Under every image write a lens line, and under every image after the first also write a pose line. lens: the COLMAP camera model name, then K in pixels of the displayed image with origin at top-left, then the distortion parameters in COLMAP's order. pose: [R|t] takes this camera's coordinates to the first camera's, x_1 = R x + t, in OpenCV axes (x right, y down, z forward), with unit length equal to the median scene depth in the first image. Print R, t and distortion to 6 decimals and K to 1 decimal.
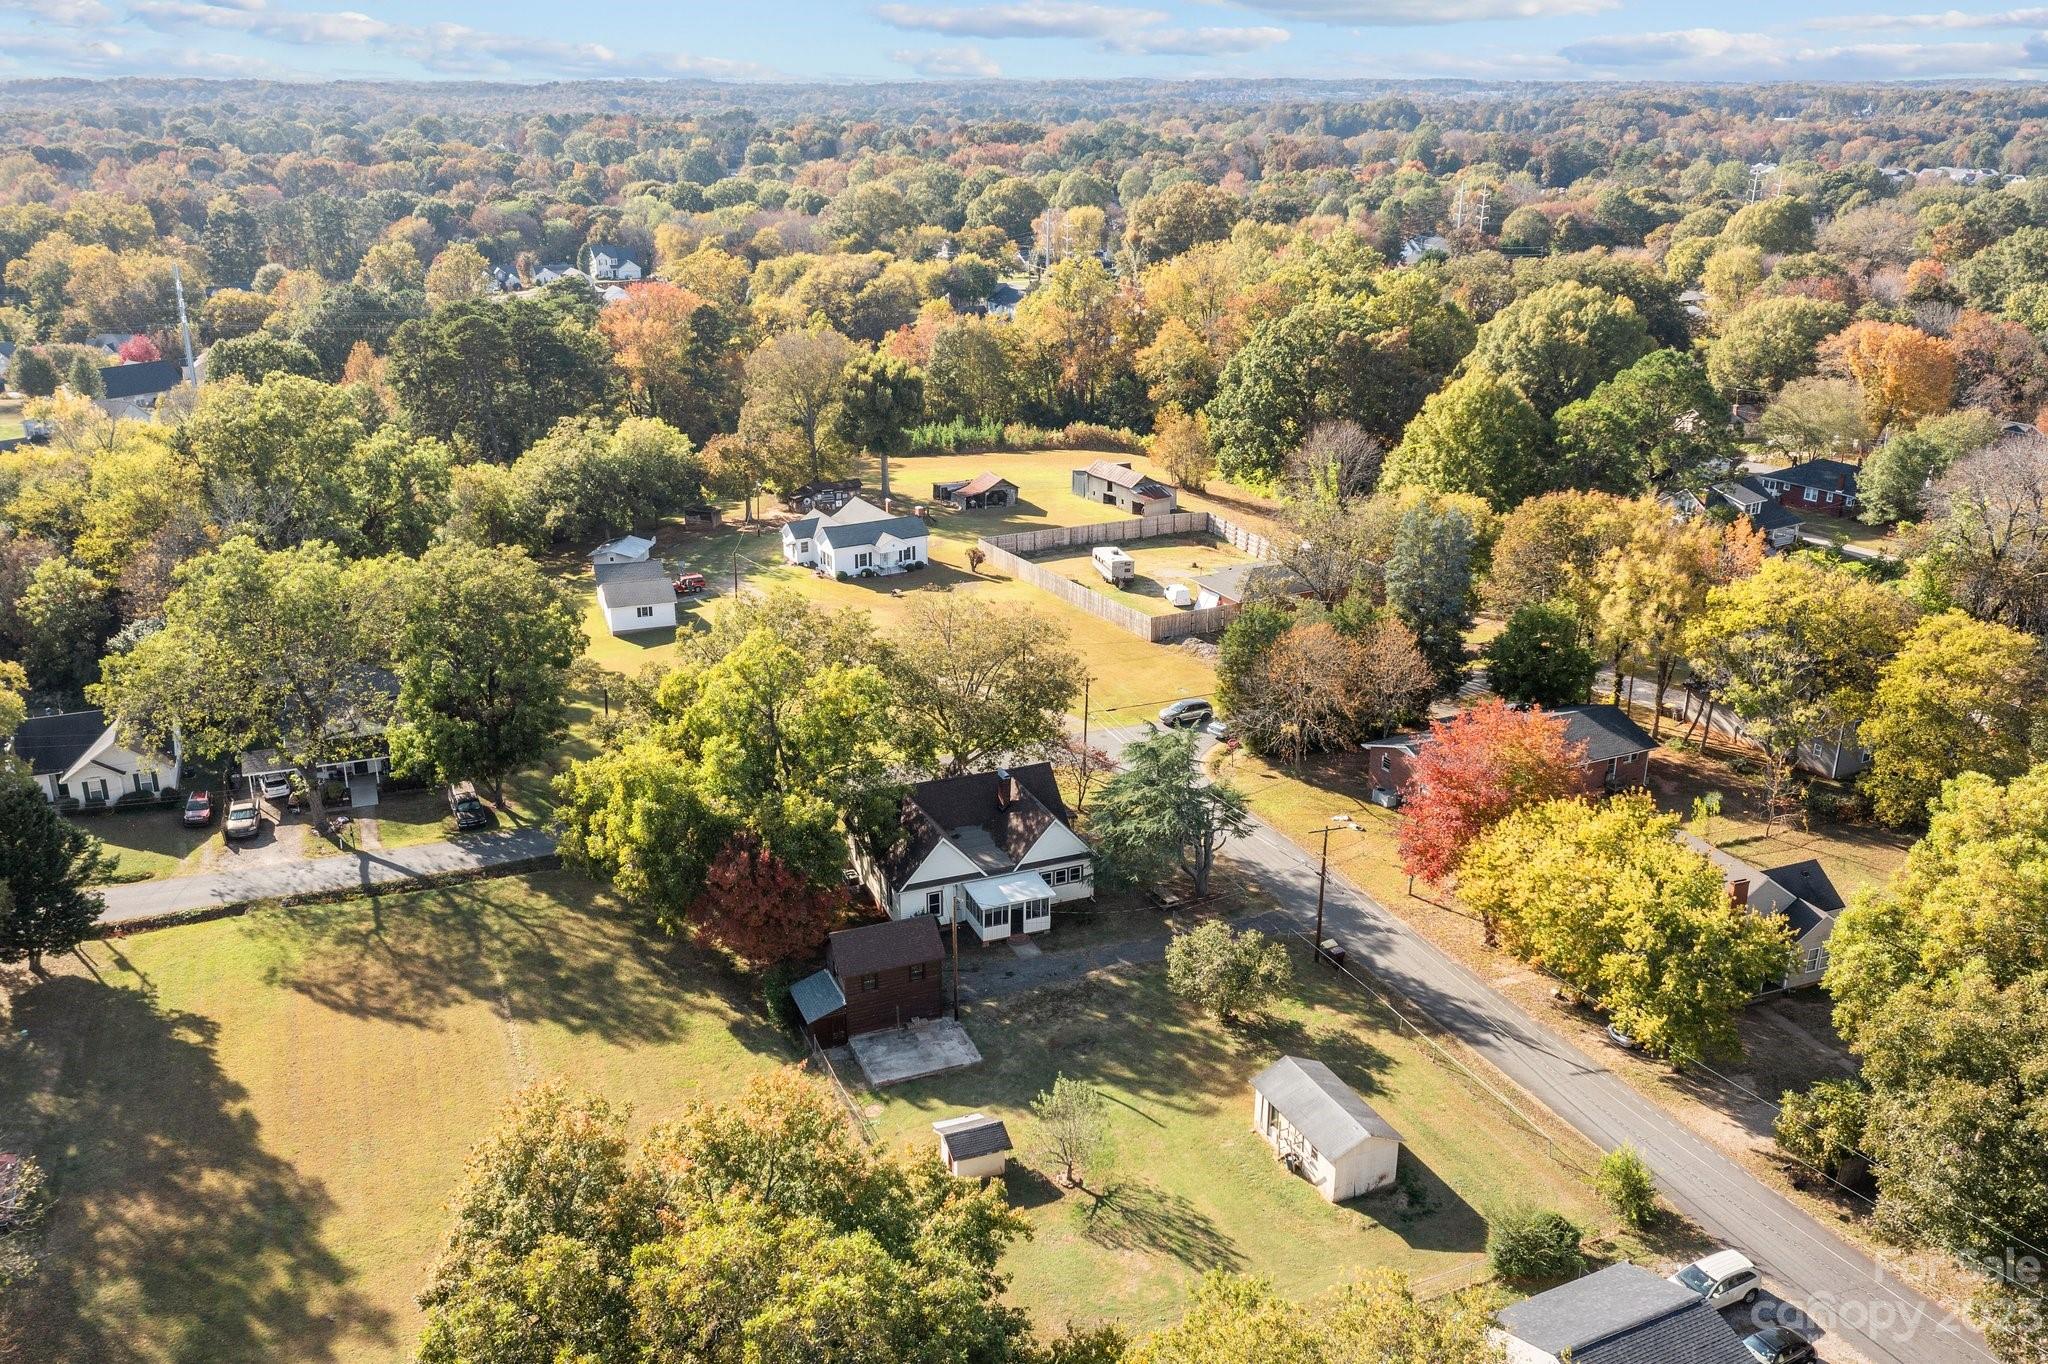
lens RADIAL K [[1652.9, 0, 1024.0], [0, 1652.9, 682.0], [0, 0, 1]] dist [0.000049, 0.002715]
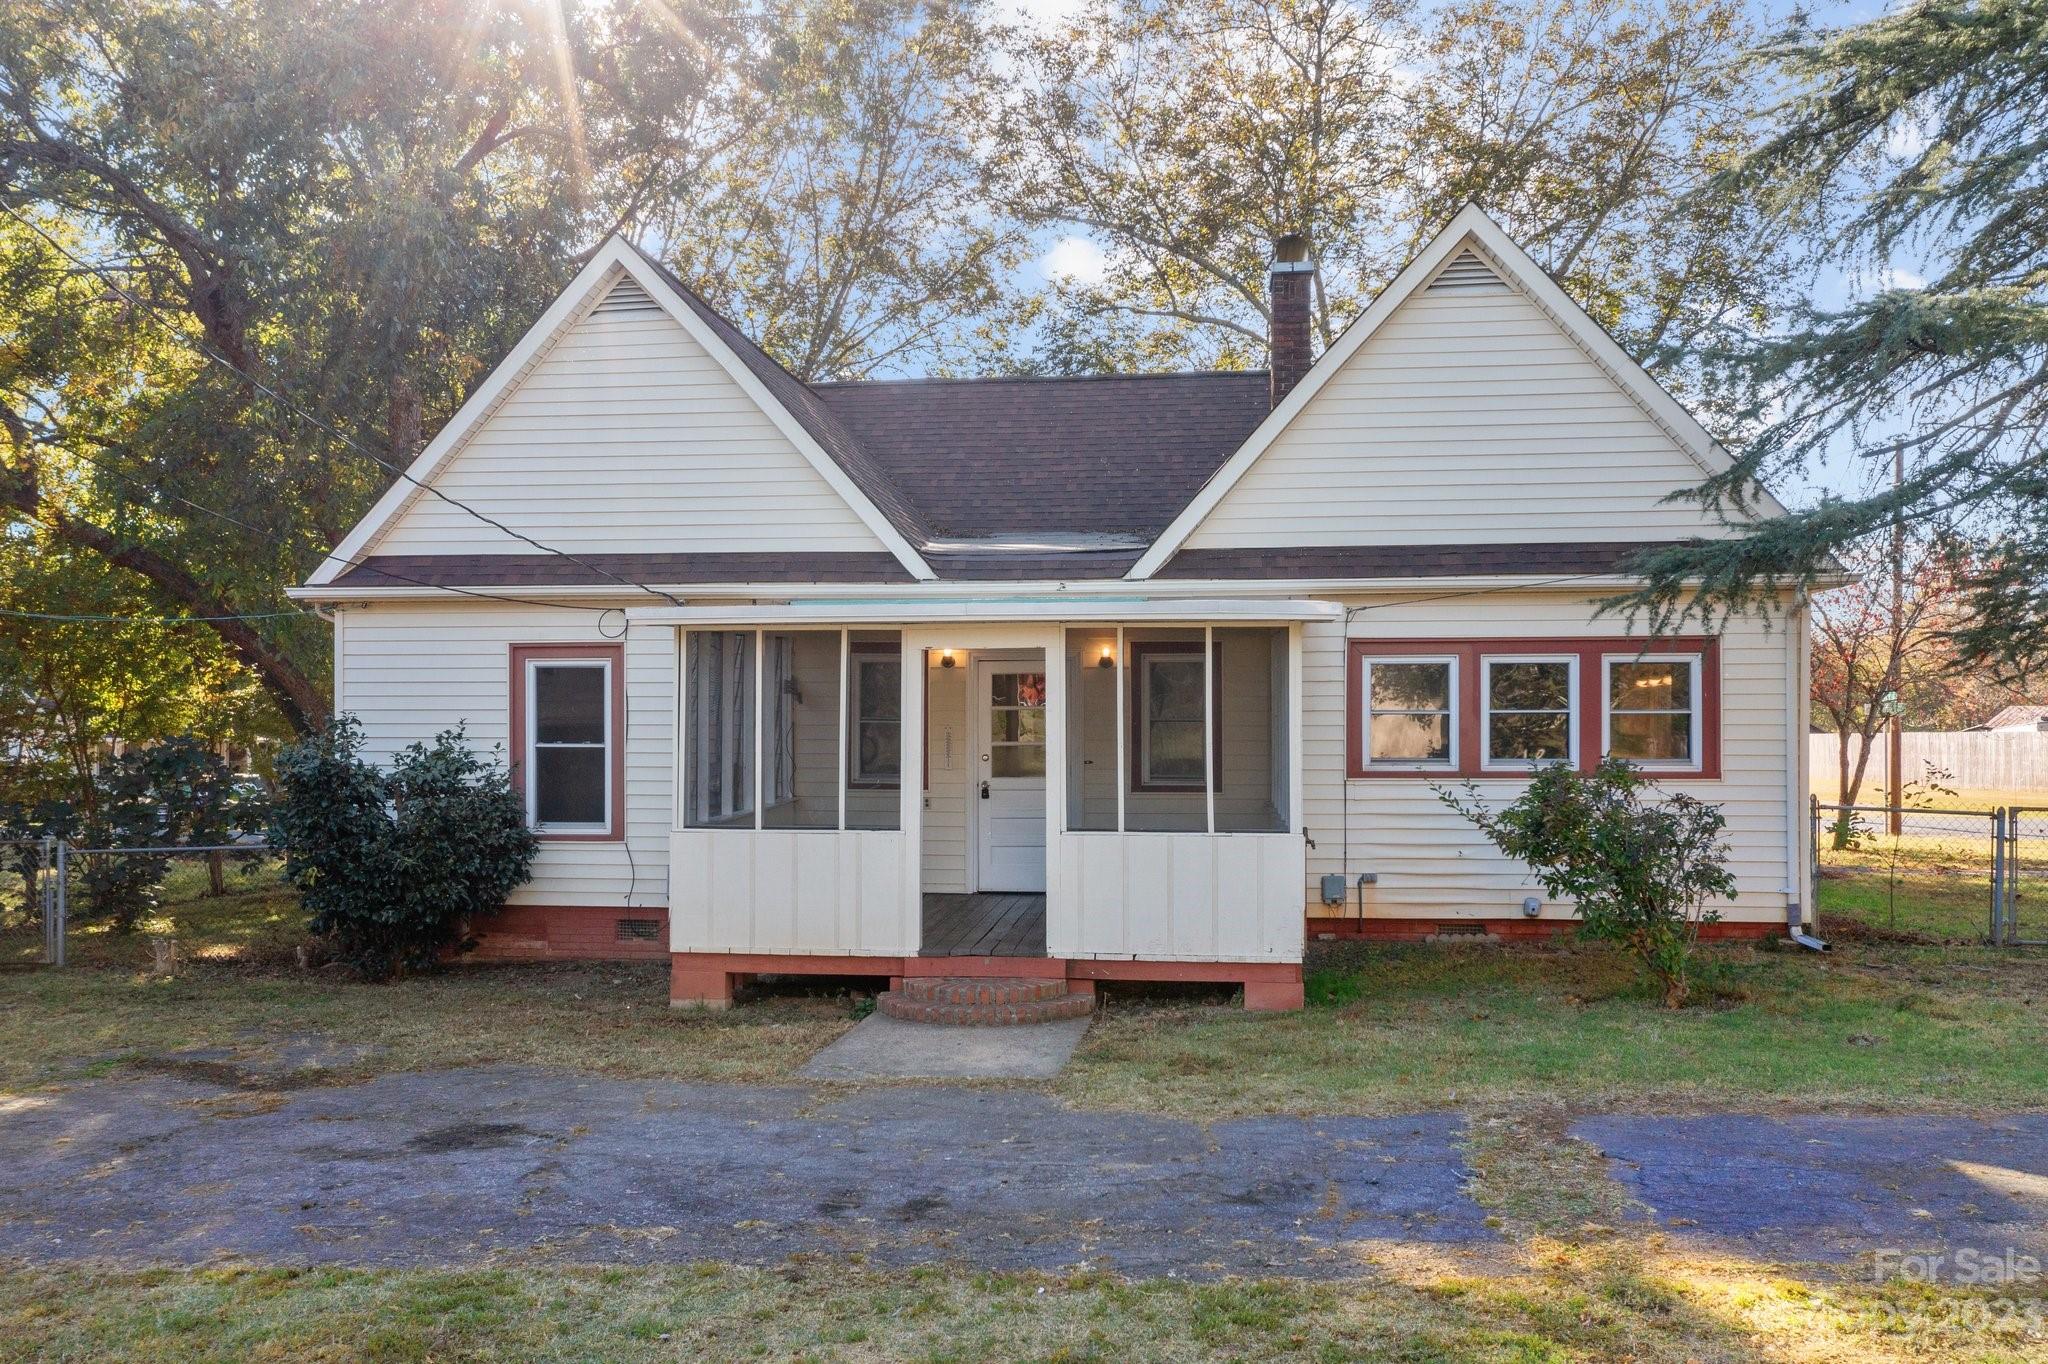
lens RADIAL K [[1652.9, 0, 1024.0], [0, 1652.9, 682.0], [0, 0, 1]] dist [0.000049, 0.002715]
pose [[0.872802, -0.013600, -0.487885, 0.049304], [-0.161533, 0.935230, -0.315044, 0.155685], [0.460569, 0.353781, 0.814073, 0.824498]]
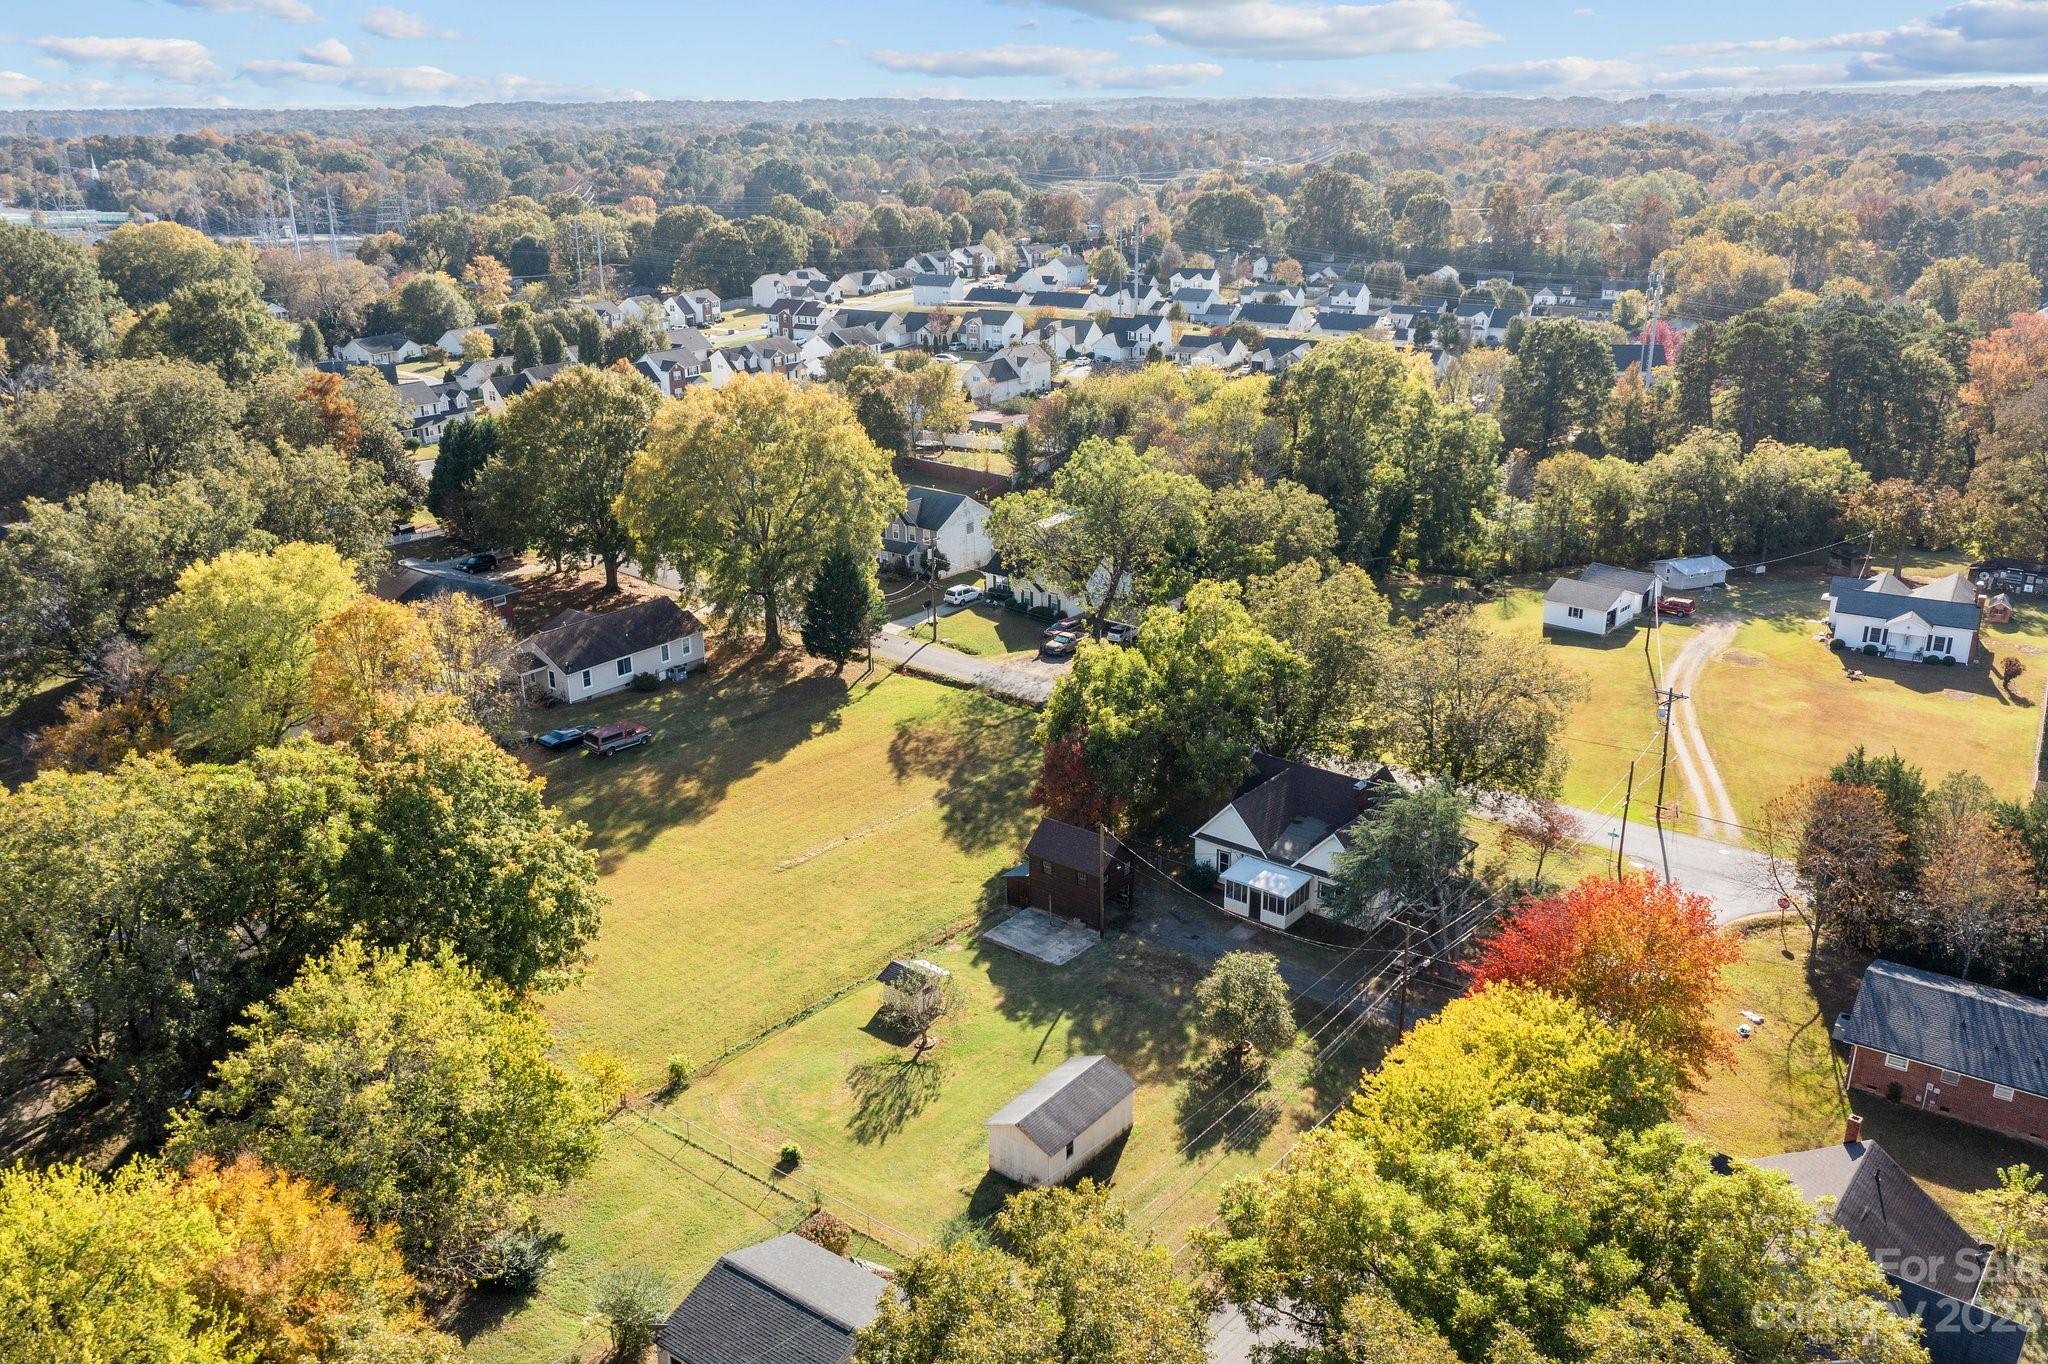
lens RADIAL K [[1611.0, 0, 1024.0], [0, 1611.0, 682.0], [0, 0, 1]] dist [-0.007962, -0.000899]
pose [[0.476645, 0.289118, -0.830193, 0.654475], [-0.286233, 0.943951, 0.164398, -0.100611], [0.831192, 0.159269, 0.532685, 0.296099]]
